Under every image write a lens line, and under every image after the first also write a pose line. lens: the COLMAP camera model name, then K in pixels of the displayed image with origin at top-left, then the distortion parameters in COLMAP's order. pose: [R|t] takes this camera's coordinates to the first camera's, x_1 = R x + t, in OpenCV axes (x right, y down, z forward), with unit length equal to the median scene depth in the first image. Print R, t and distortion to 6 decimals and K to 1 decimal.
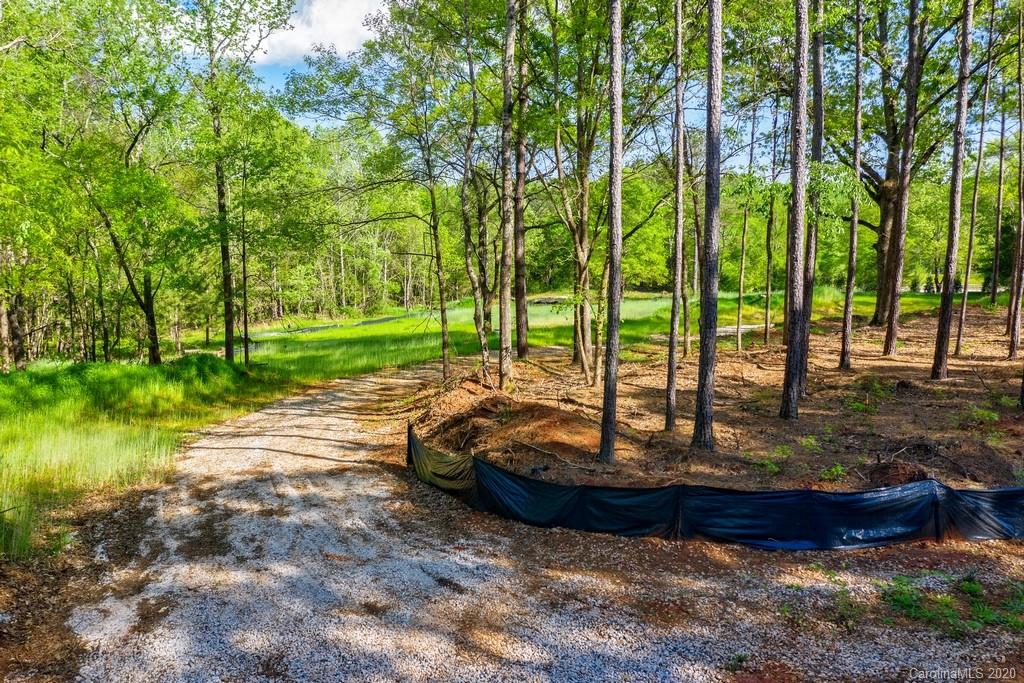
lens RADIAL K [[813.9, 0, 509.3], [0, 813.9, 344.4], [0, 0, 1]] dist [-0.002409, -0.004624]
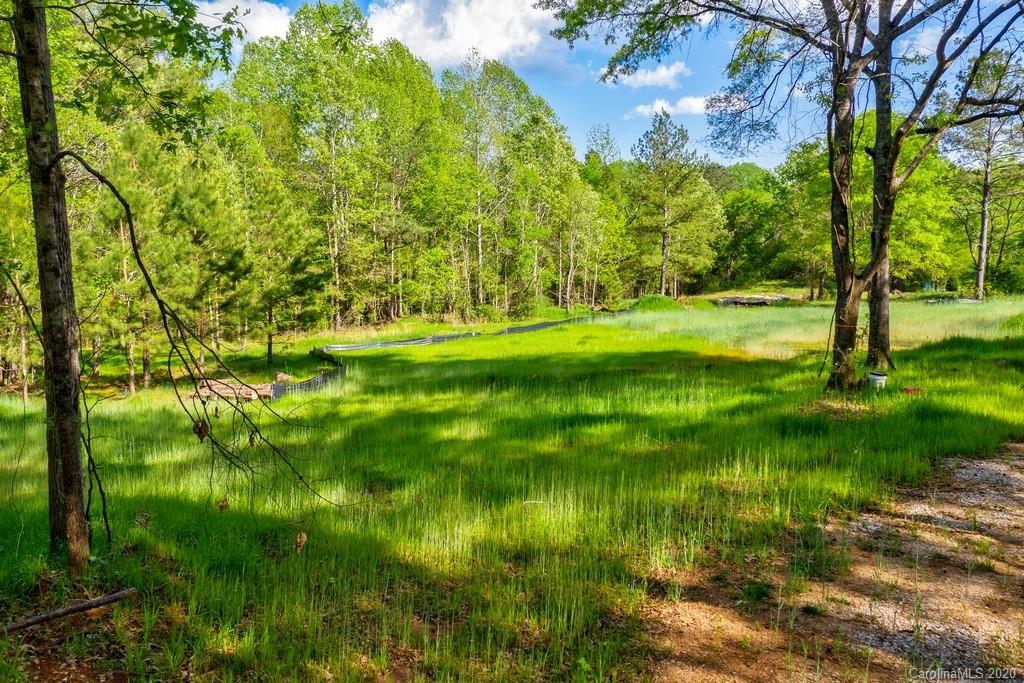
lens RADIAL K [[813.9, 0, 516.5], [0, 813.9, 337.2], [0, 0, 1]] dist [-0.002409, -0.004624]
pose [[0.988146, 0.018219, -0.152433, -0.061286], [-0.019344, 0.999796, -0.005897, -0.014475], [0.152295, 0.008776, 0.988296, 0.288679]]
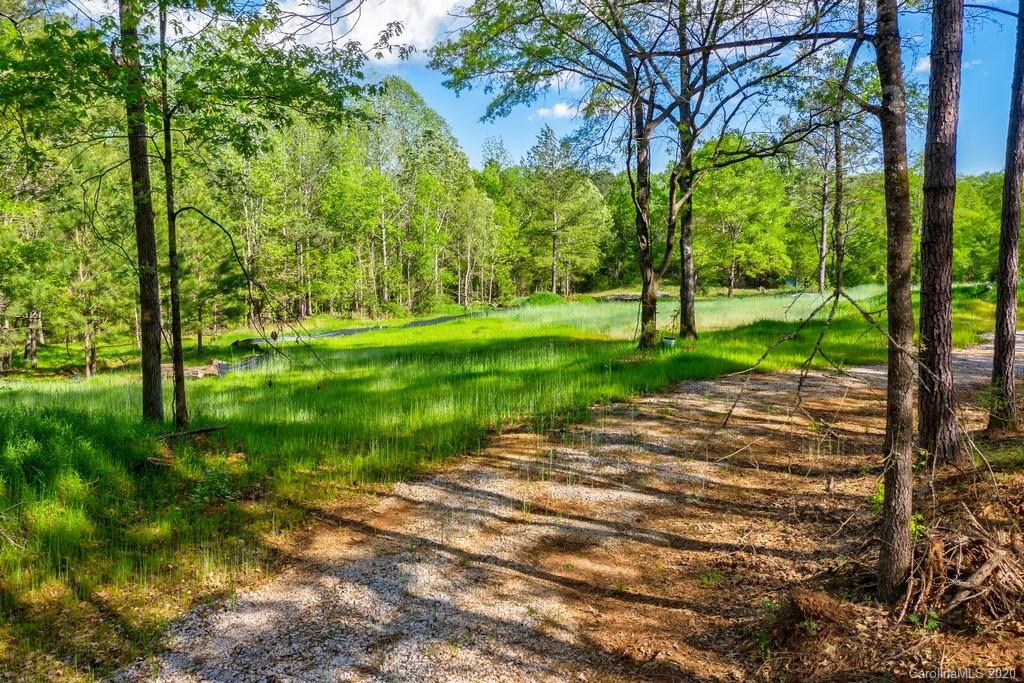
lens RADIAL K [[813.9, 0, 507.8], [0, 813.9, 337.3], [0, 0, 1]] dist [-0.002409, -0.004624]
pose [[0.998947, 0.004258, -0.045683, -0.049083], [-0.004665, 0.999950, -0.008804, -0.006563], [0.045644, 0.009007, 0.998917, 0.213602]]
